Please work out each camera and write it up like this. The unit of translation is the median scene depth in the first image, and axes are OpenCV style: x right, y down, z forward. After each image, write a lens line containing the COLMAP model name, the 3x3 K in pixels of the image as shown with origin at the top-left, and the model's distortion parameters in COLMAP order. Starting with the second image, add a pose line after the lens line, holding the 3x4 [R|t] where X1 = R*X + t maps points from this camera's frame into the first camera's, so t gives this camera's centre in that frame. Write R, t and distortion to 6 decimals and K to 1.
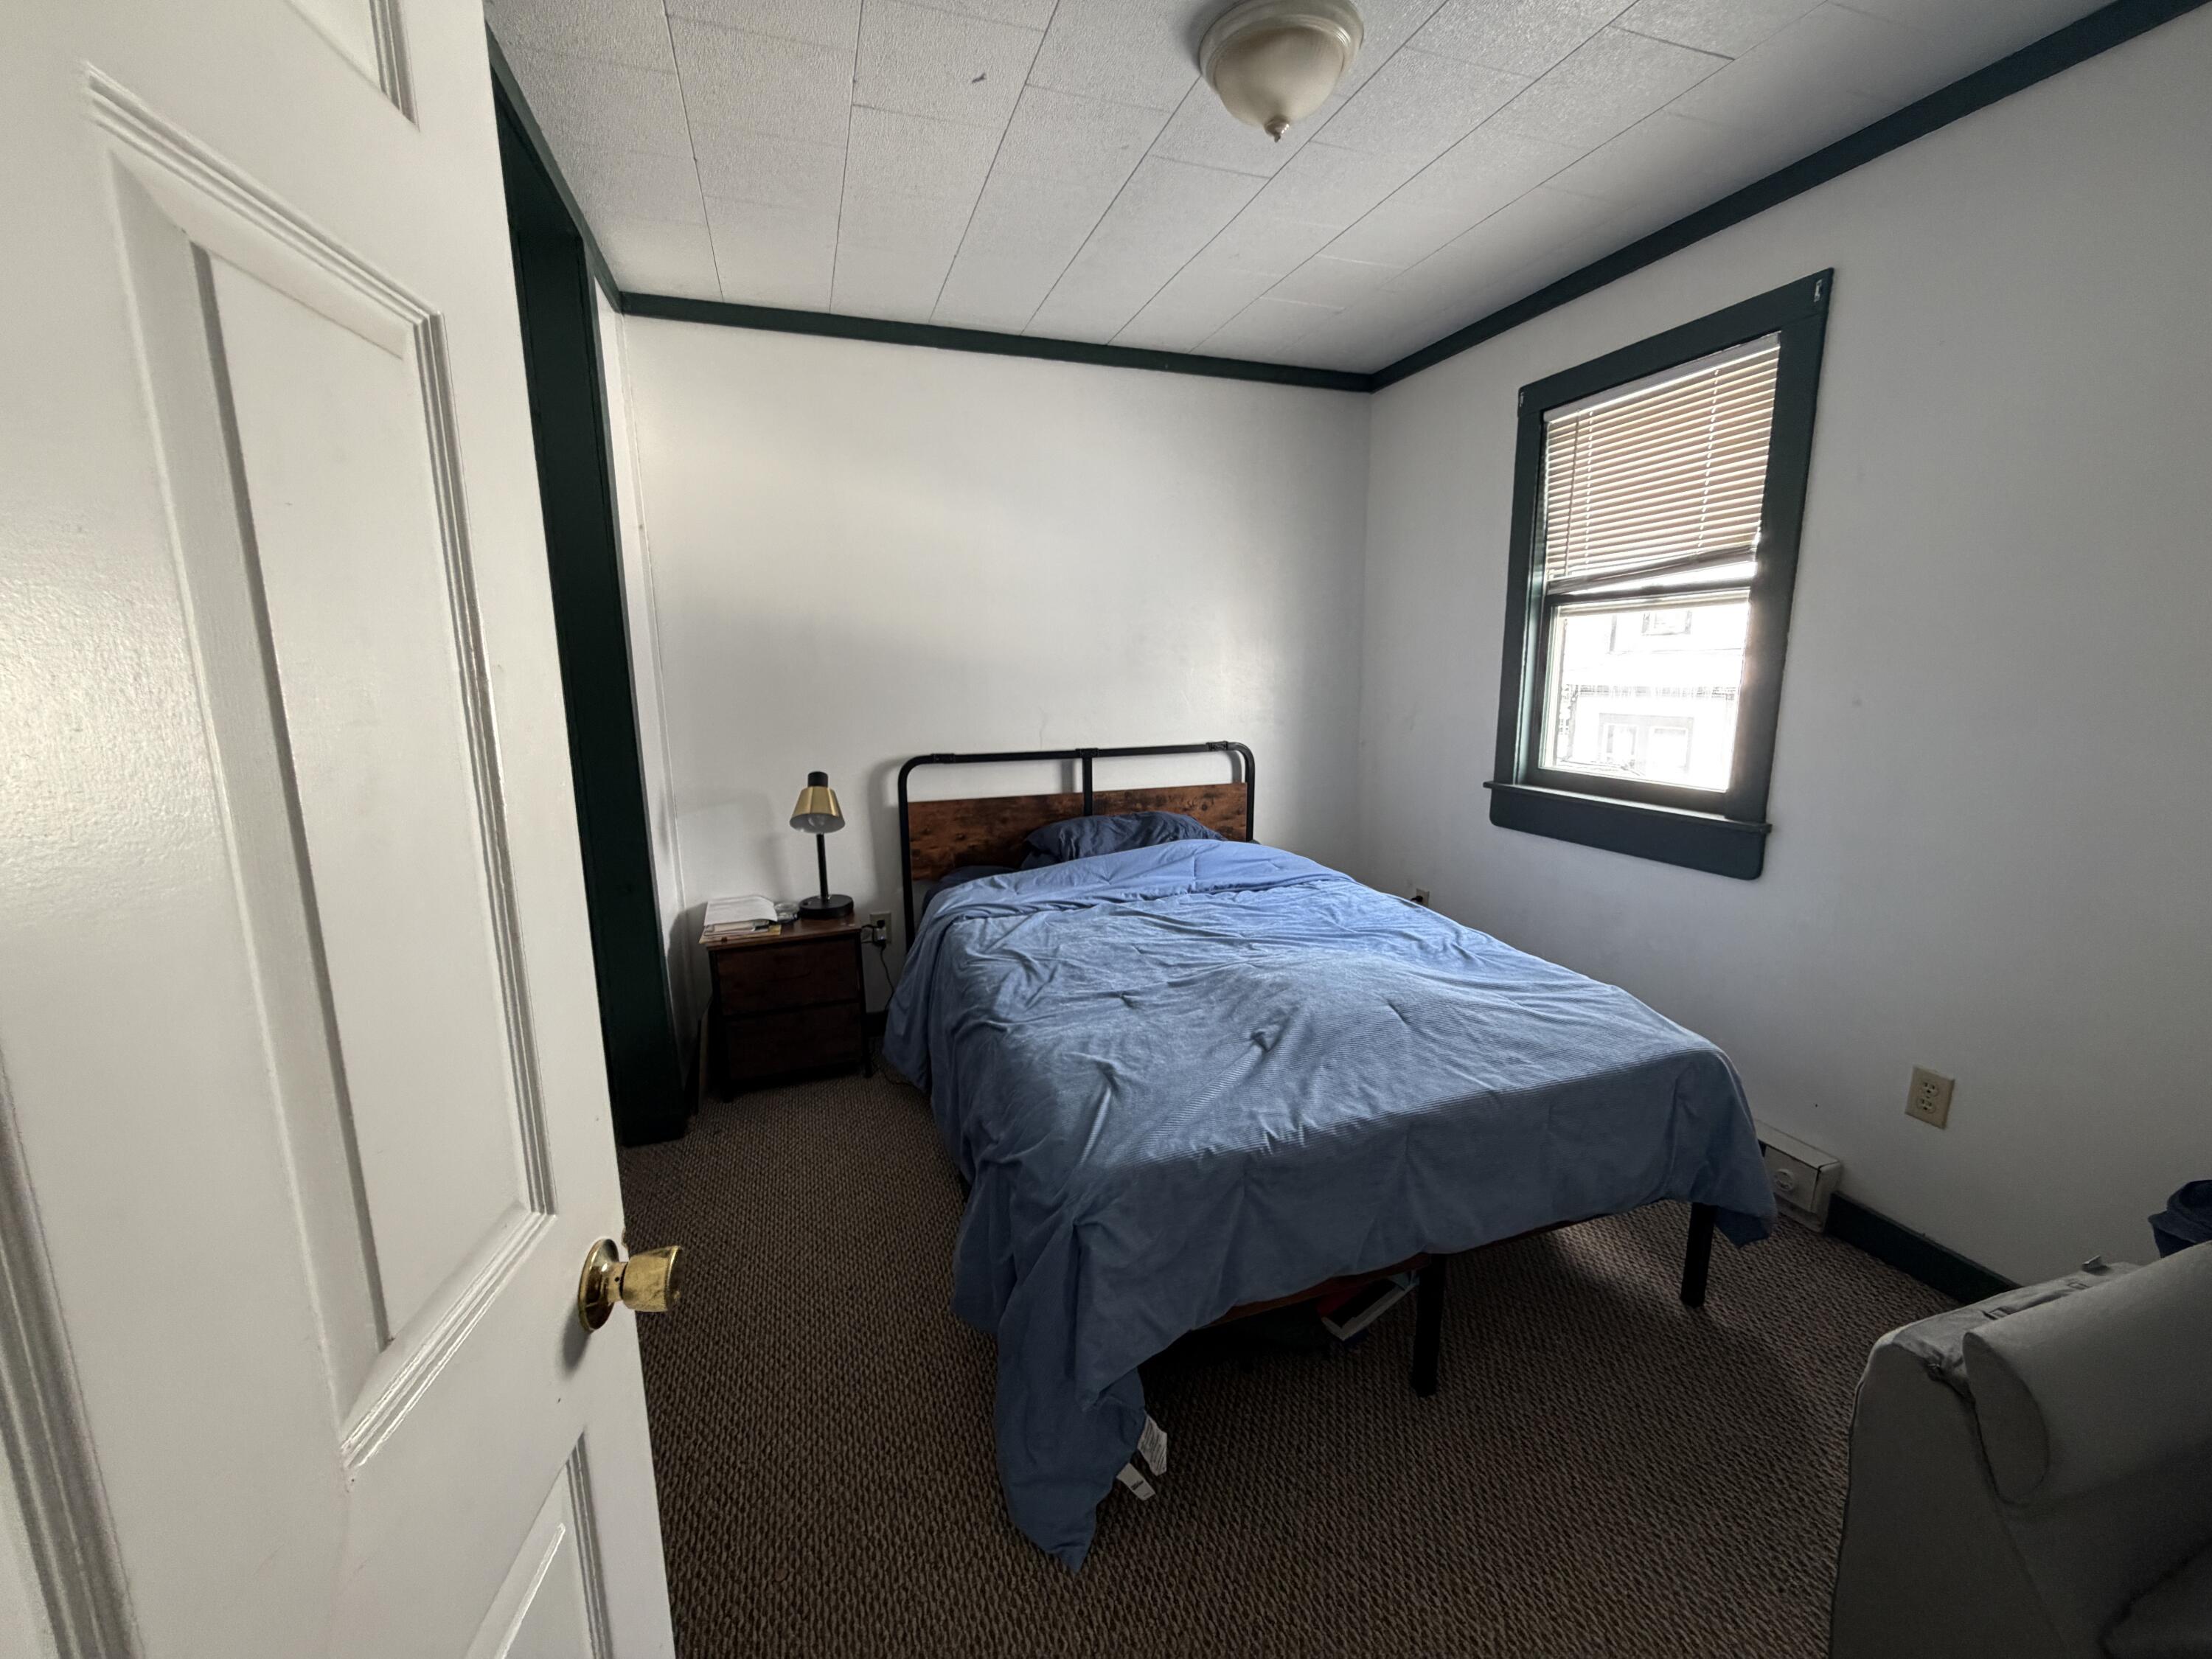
lens RADIAL K [[877.9, 0, 1092.3], [0, 877.9, 826.3], [0, 0, 1]] dist [0.000127, -0.000470]
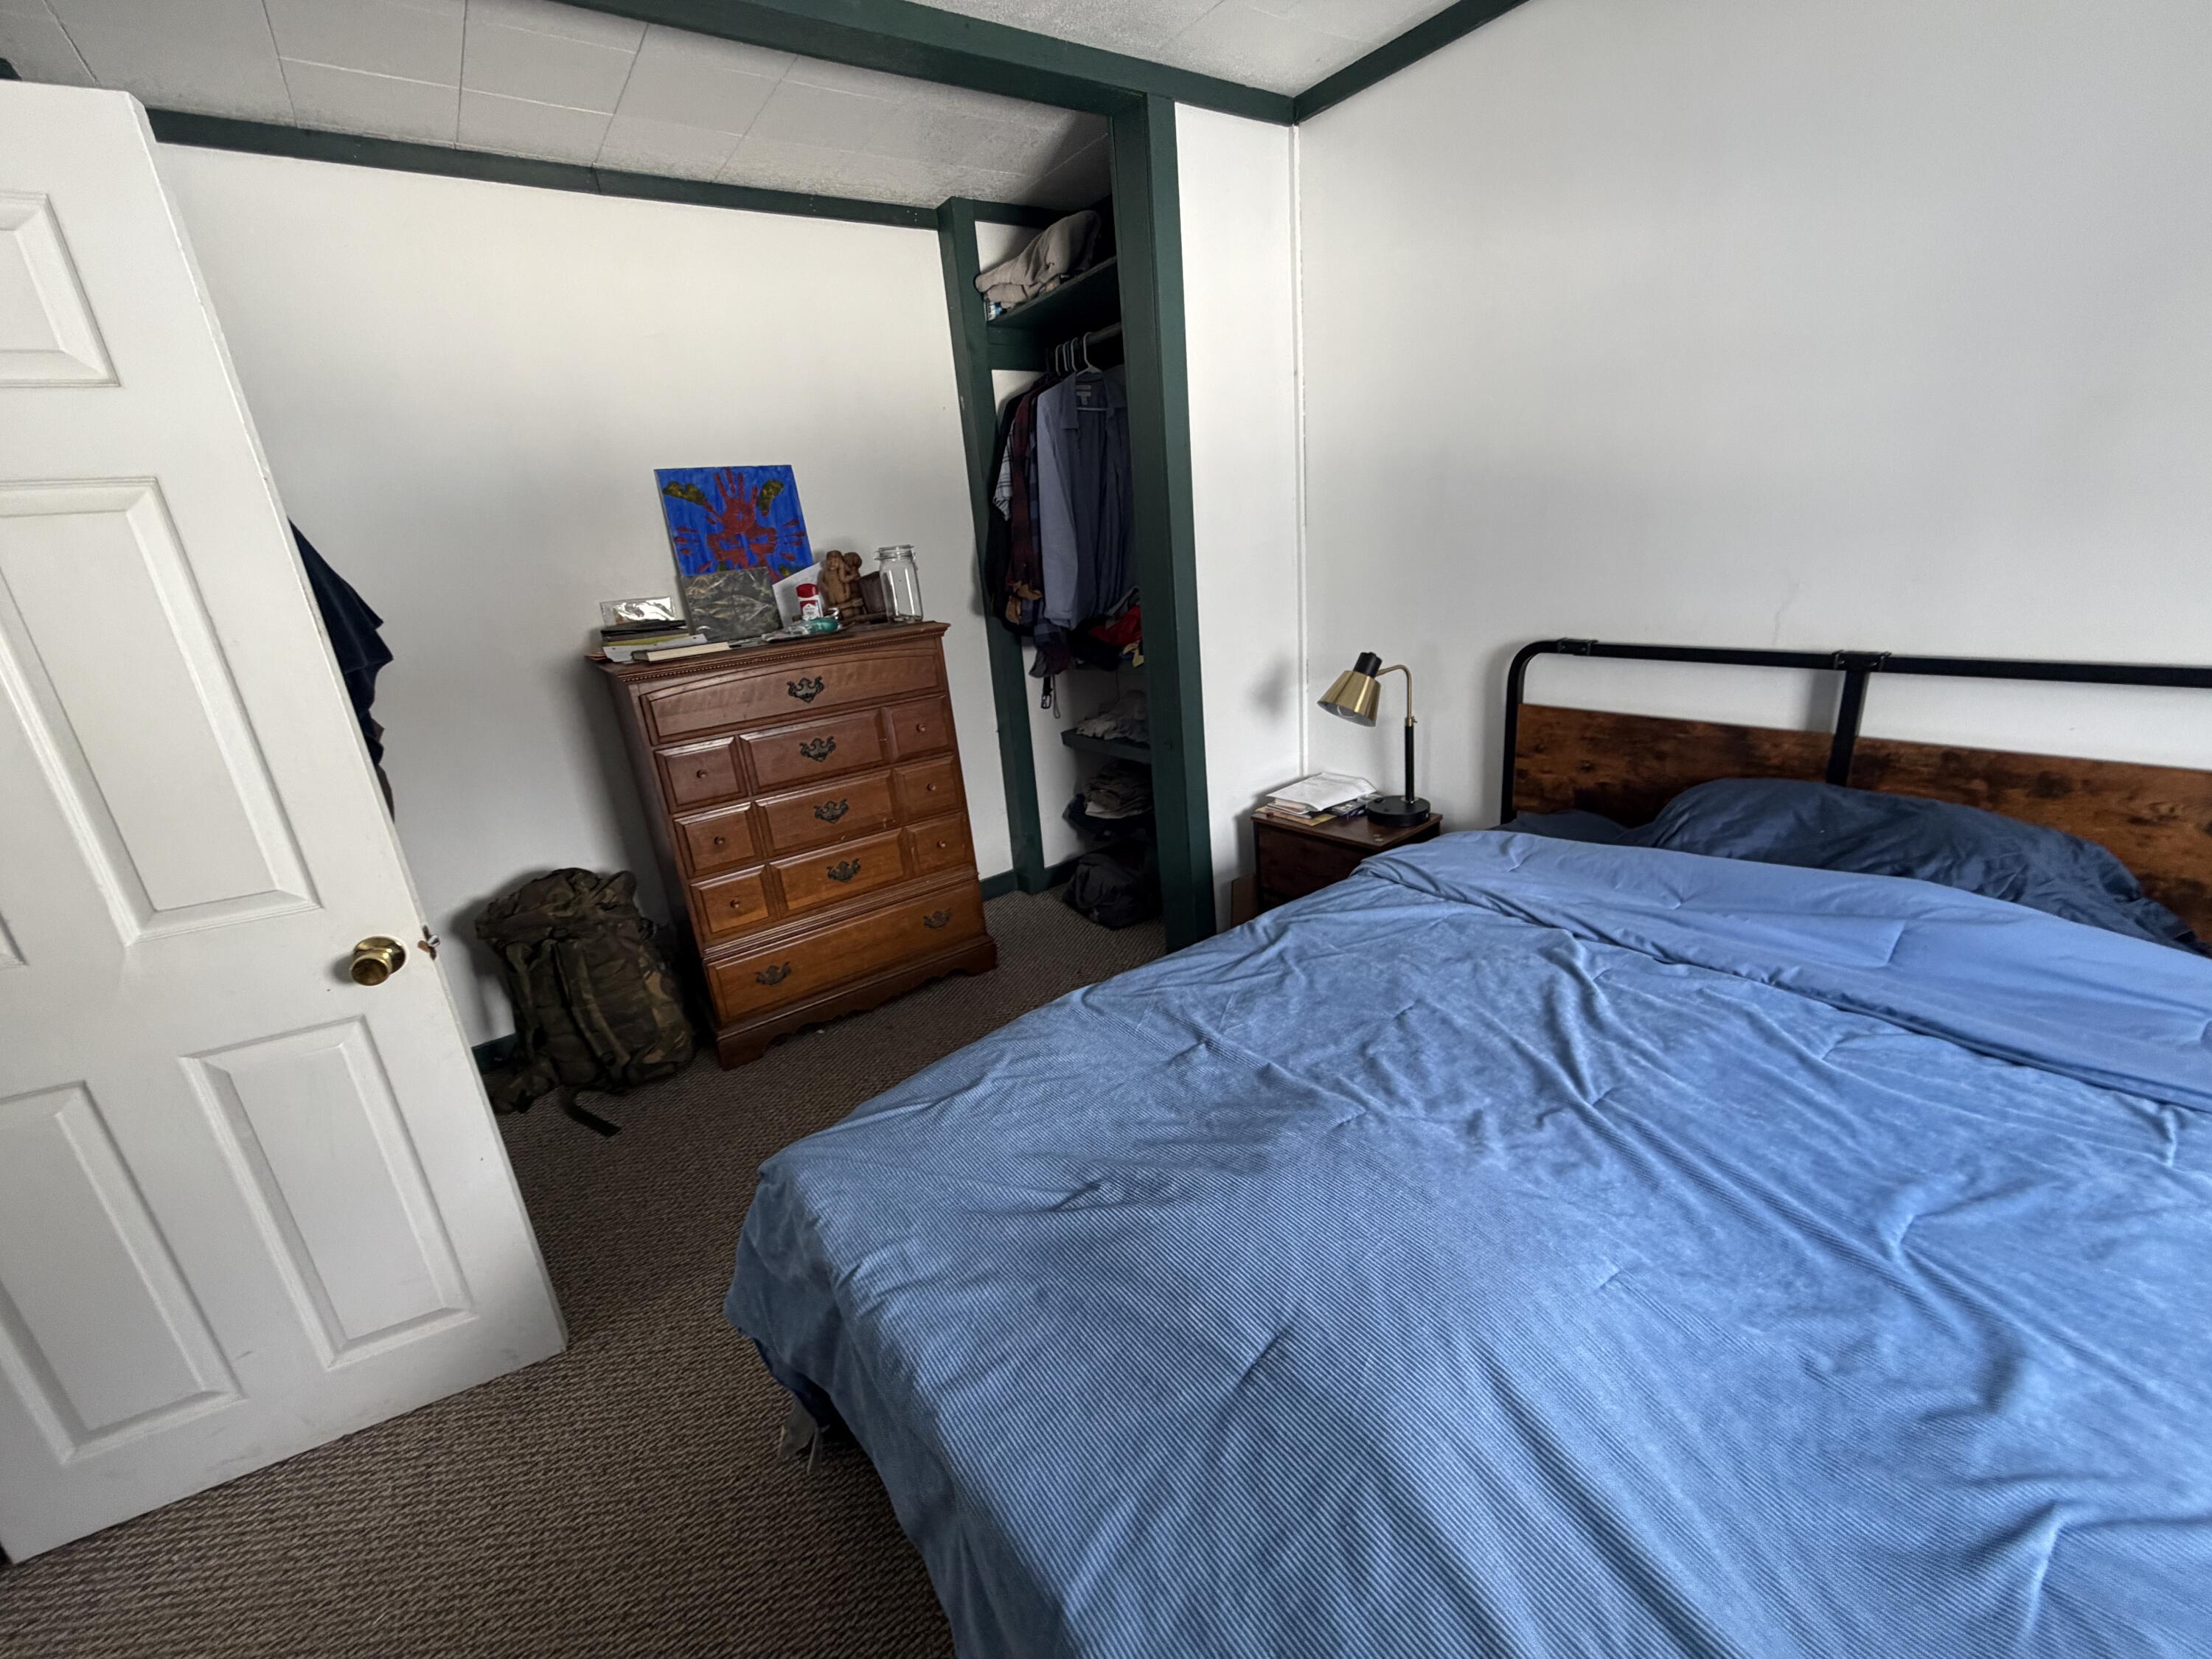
lens RADIAL K [[877.9, 0, 1099.0], [0, 877.9, 822.2], [0, 0, 1]] dist [0.000127, -0.000470]
pose [[0.307846, 0.283440, -0.908236, 0.453061], [-0.088411, 0.958987, 0.269311, -0.119331], [0.947319, -0.002608, 0.320280, 0.531824]]
